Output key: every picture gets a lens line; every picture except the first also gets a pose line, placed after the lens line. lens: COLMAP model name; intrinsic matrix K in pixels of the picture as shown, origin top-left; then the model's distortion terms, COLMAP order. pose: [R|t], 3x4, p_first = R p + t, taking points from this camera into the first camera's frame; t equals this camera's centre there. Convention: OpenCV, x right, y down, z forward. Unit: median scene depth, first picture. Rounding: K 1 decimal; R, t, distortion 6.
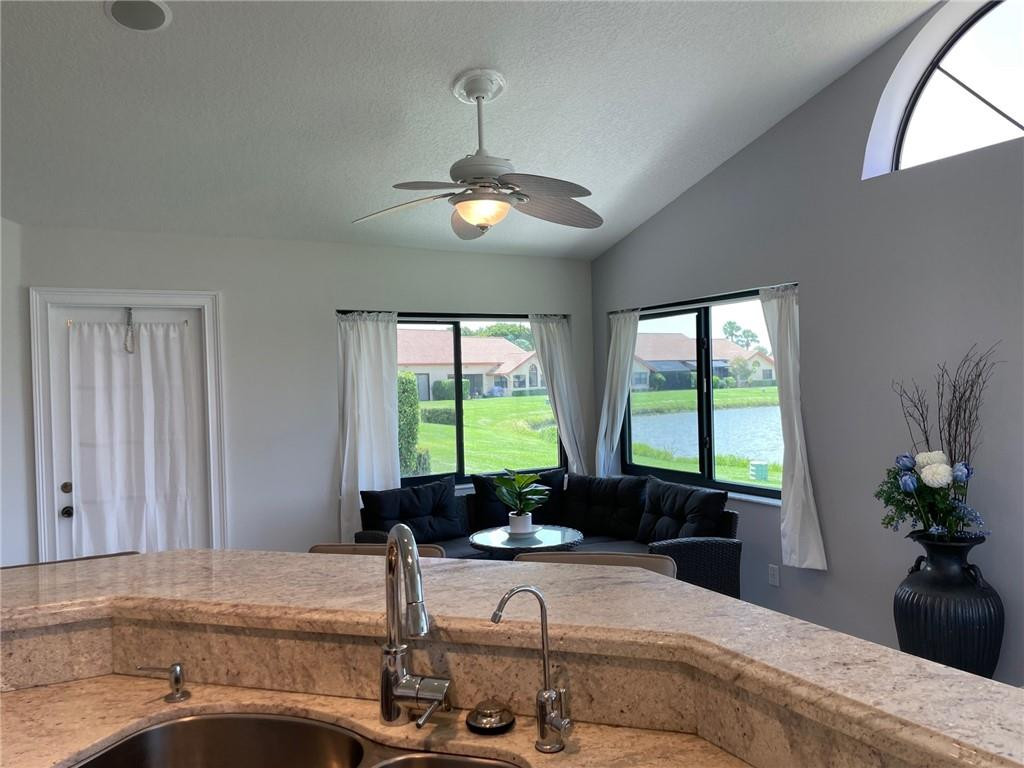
lens RADIAL K [[785.6, 0, 507.9], [0, 785.6, 380.1], [0, 0, 1]] dist [0.059186, -0.092907]
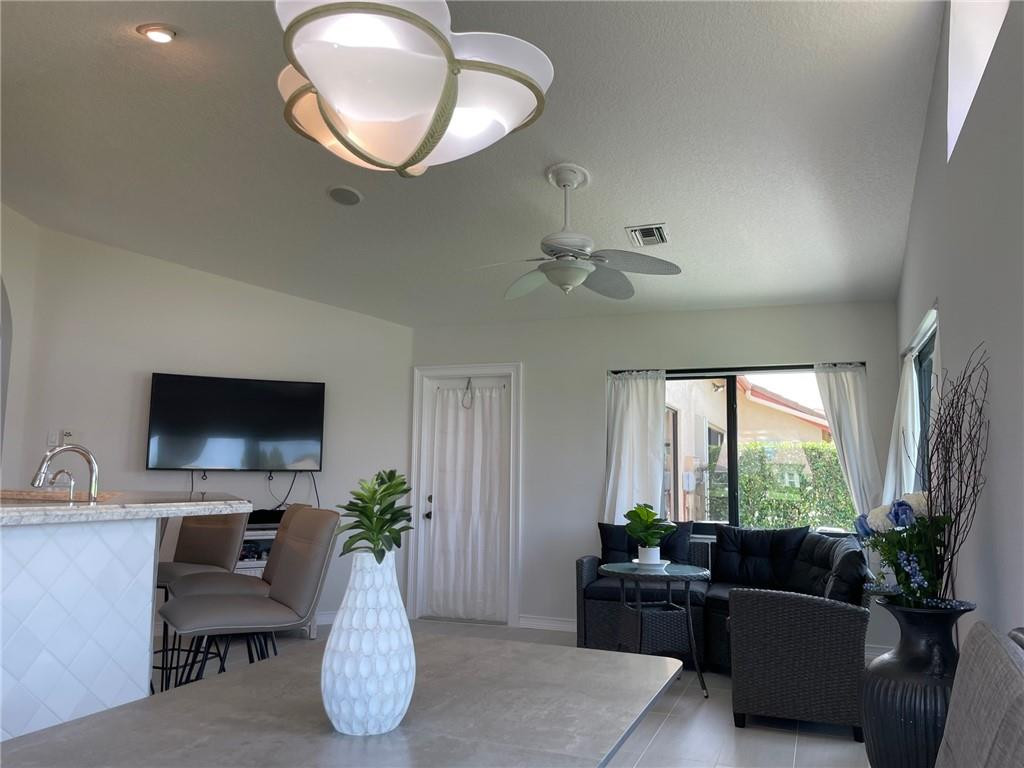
lens RADIAL K [[785.6, 0, 508.7], [0, 785.6, 386.3], [0, 0, 1]] dist [0.059186, -0.092907]
pose [[0.631107, -0.052287, -0.773932, 0.664957], [-0.037344, 0.994521, -0.097643, 0.061255], [0.774796, 0.090524, 0.625696, 0.160781]]
